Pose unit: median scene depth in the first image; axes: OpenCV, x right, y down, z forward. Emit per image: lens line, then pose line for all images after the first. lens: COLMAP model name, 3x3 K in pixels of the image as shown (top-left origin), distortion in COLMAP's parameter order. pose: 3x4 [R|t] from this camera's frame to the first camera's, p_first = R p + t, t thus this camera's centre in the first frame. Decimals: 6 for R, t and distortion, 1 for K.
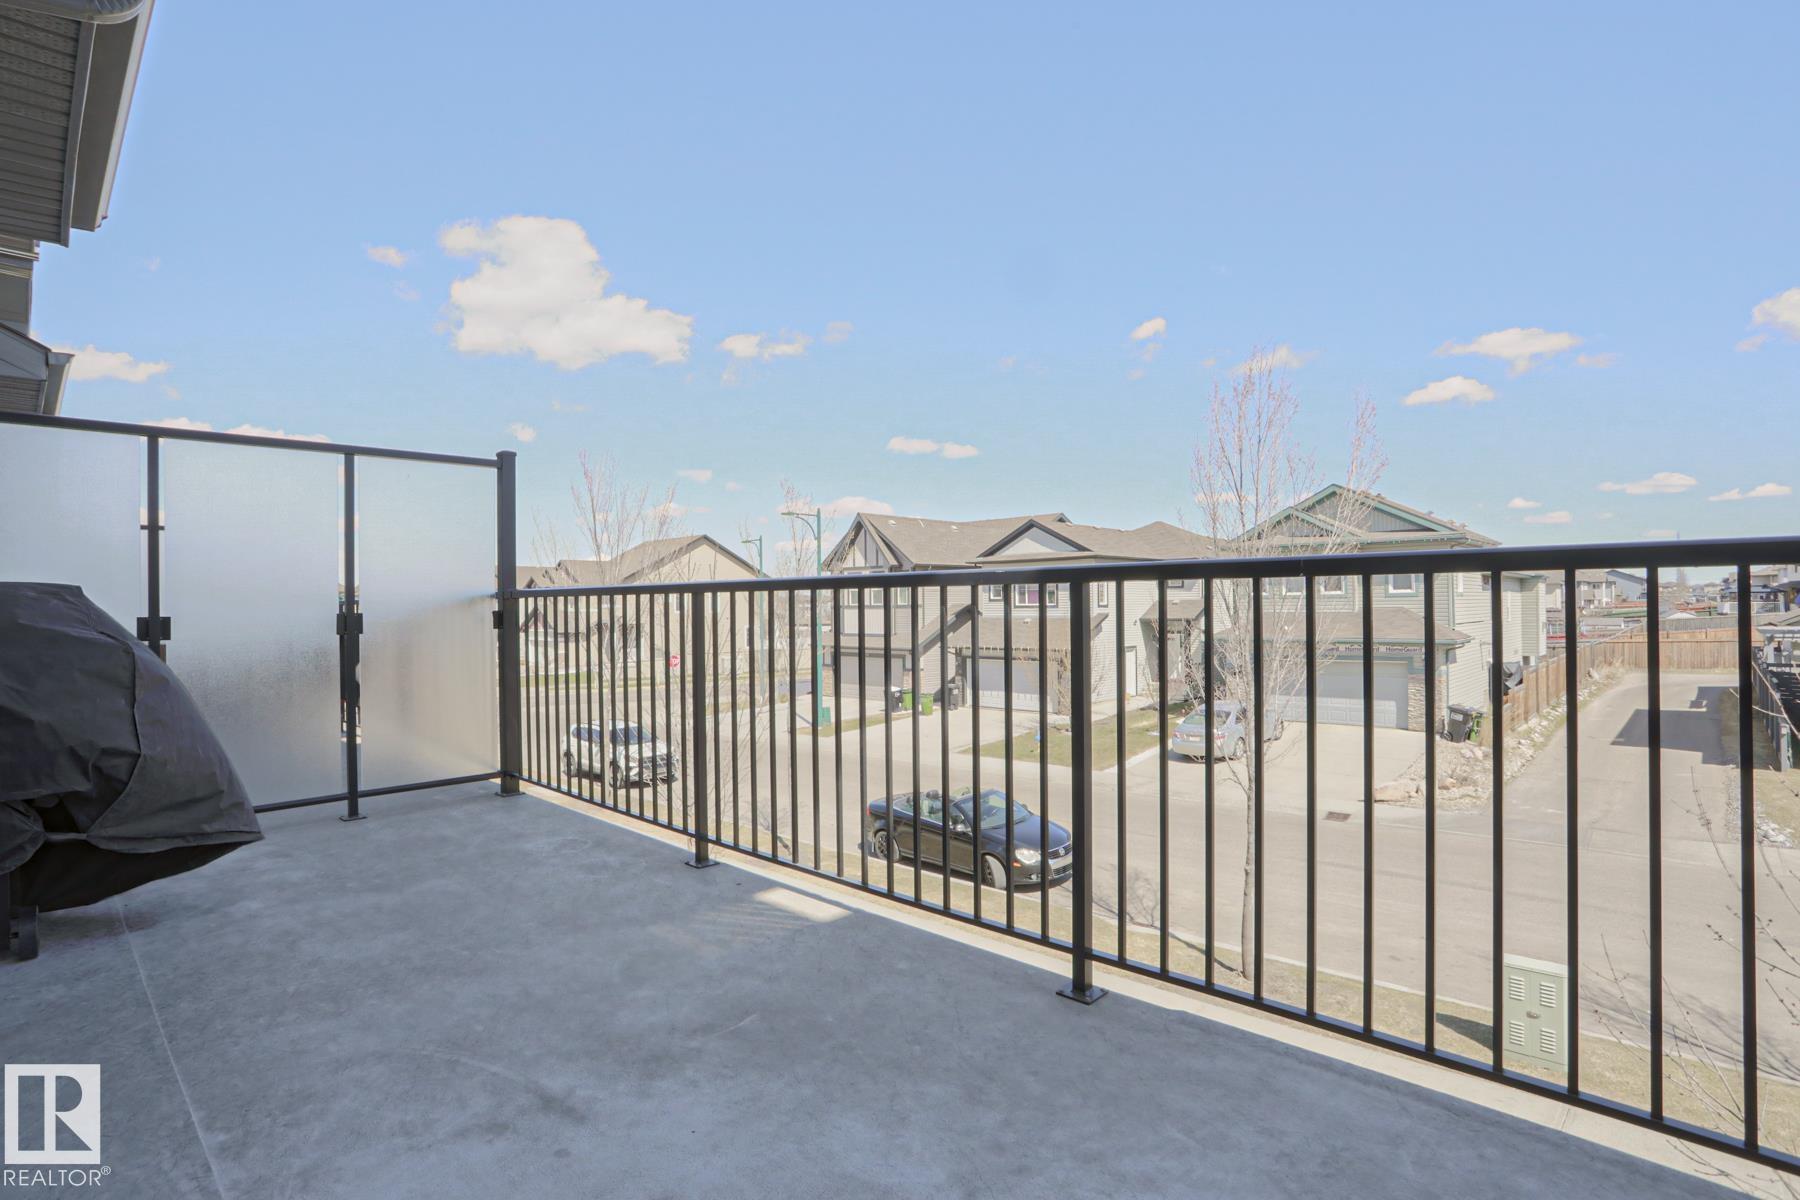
lens RADIAL K [[873.4, 0, 906.6], [0, 873.4, 611.4], [0, 0, 1]] dist [-0.063955, 0.024786]
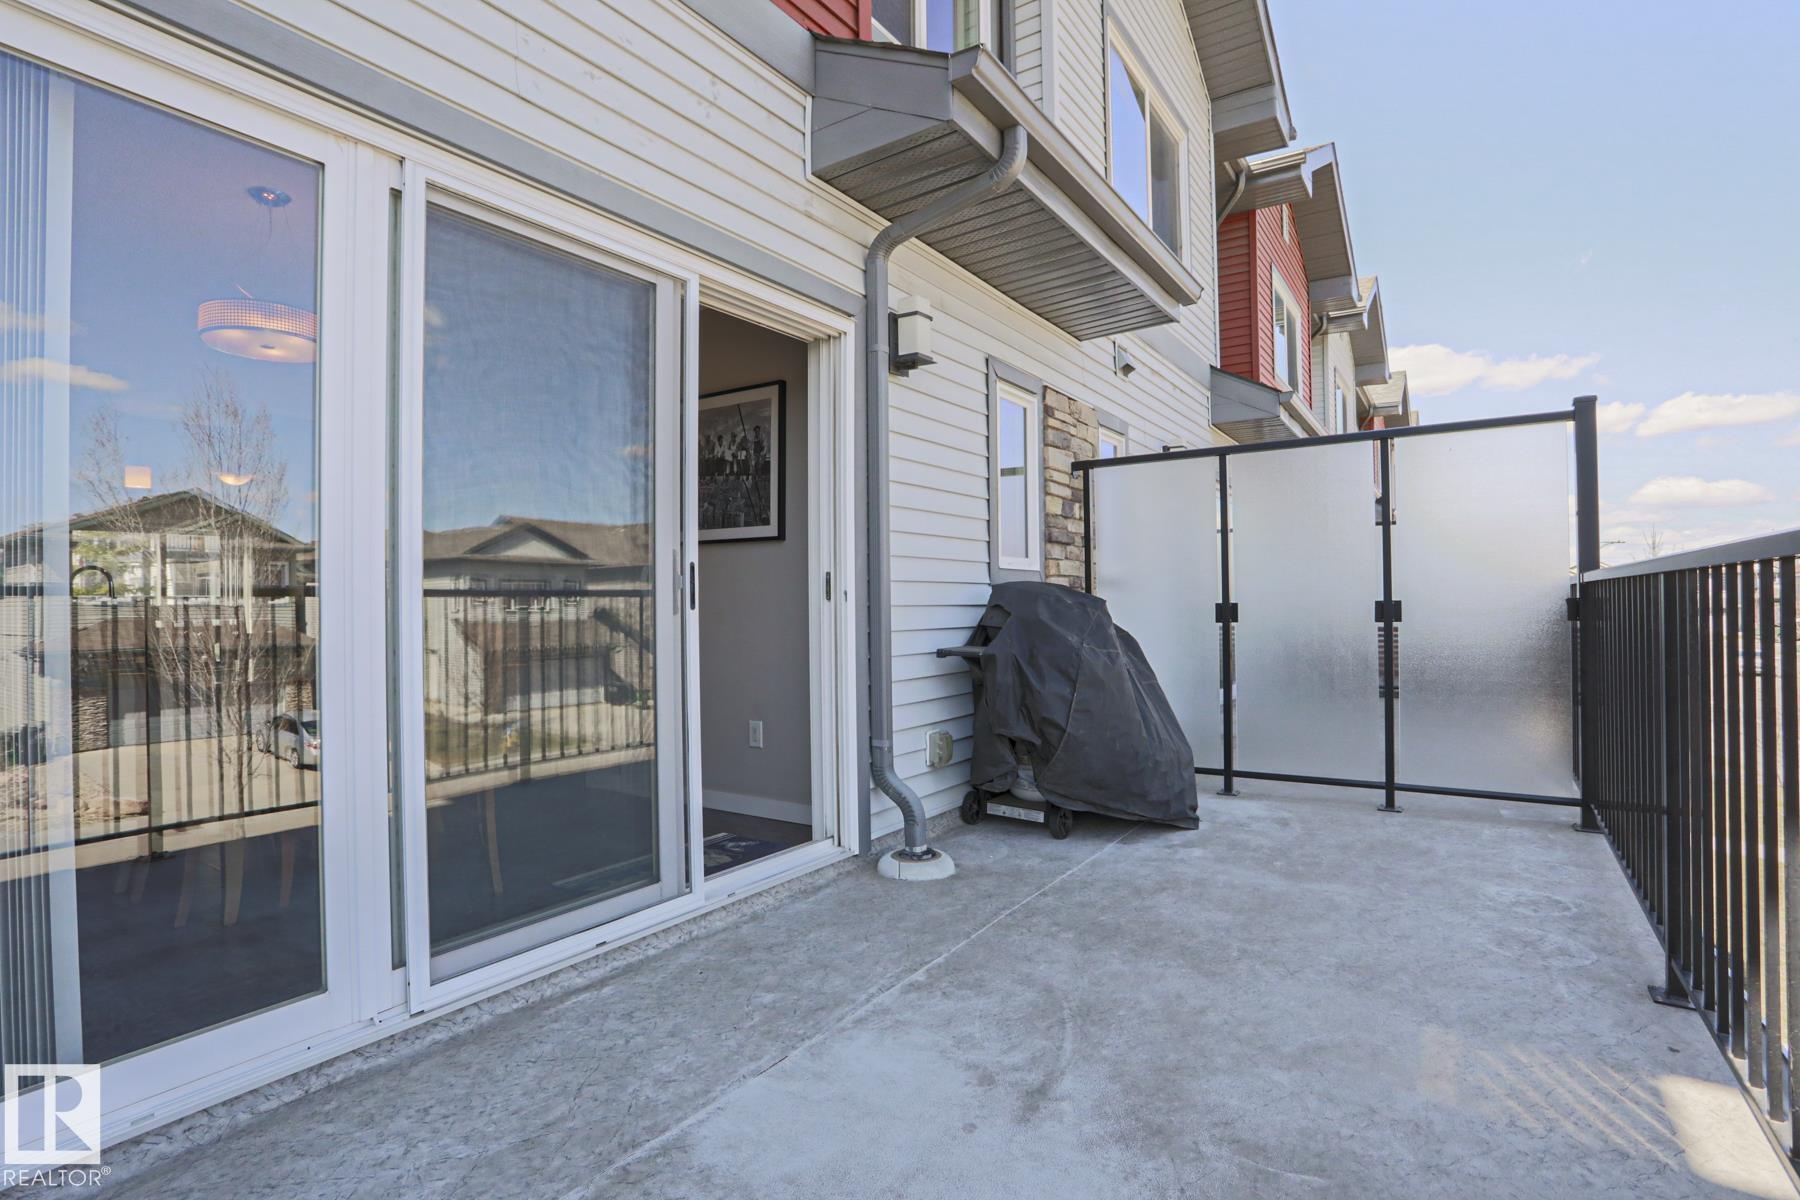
lens RADIAL K [[873.4, 0, 898.4], [0, 873.4, 587.1], [0, 0, 1]] dist [-0.063955, 0.024786]
pose [[0.155735, -0.011991, -0.987726, 0.367956], [0.002935, 0.999928, -0.011676, -0.004954], [0.987795, -0.001080, 0.155759, 0.449873]]
